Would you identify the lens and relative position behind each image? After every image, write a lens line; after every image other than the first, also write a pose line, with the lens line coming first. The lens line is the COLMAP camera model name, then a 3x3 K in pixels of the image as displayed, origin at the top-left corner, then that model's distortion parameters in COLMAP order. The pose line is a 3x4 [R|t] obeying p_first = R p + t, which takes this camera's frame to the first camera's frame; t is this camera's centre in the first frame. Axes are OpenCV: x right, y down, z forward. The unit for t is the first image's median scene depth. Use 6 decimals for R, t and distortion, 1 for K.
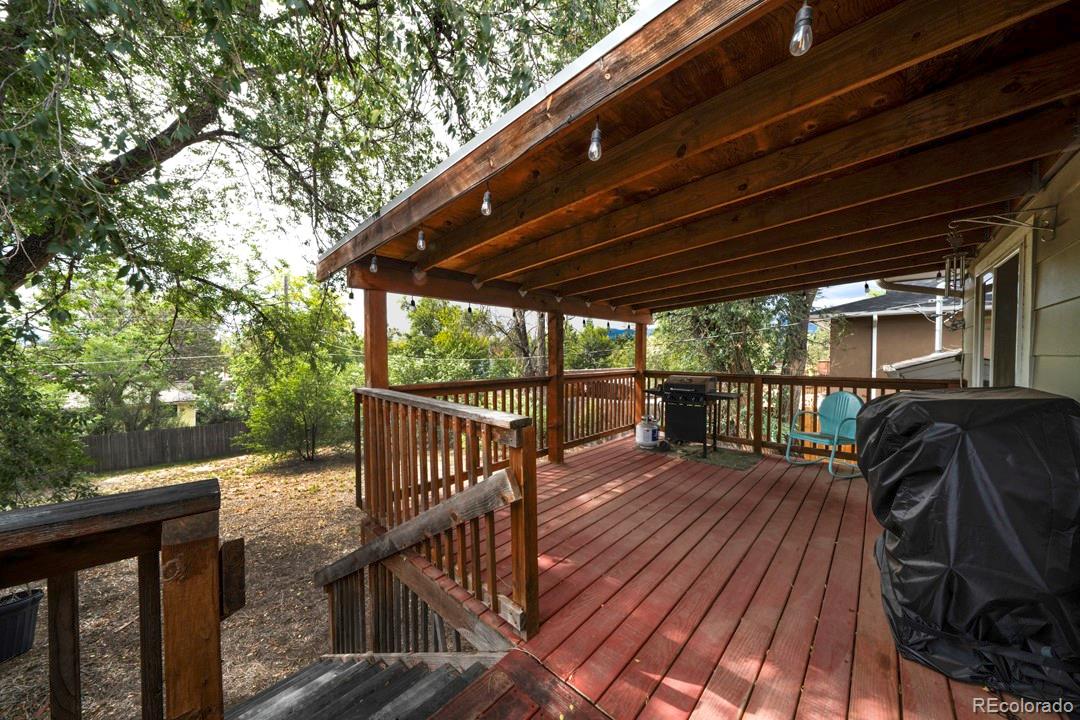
lens RADIAL K [[368.7, 0, 541.3], [0, 368.7, 362.9], [0, 0, 1]] dist [-0.001125, -0.000364]
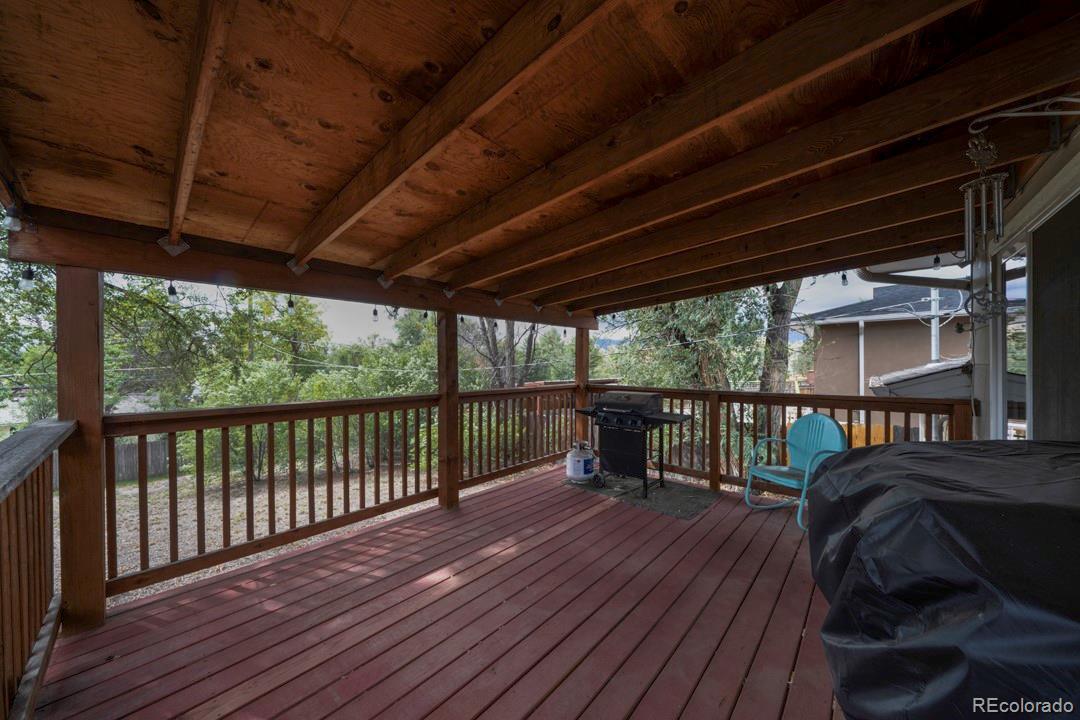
lens RADIAL K [[368.7, 0, 538.7], [0, 368.7, 363.0], [0, 0, 1]] dist [-0.001125, -0.000364]
pose [[0.999952, -0.001544, 0.009673, 0.204780], [0.001811, 0.999617, -0.027626, -0.006700], [-0.009627, 0.027642, 0.999572, 0.207754]]
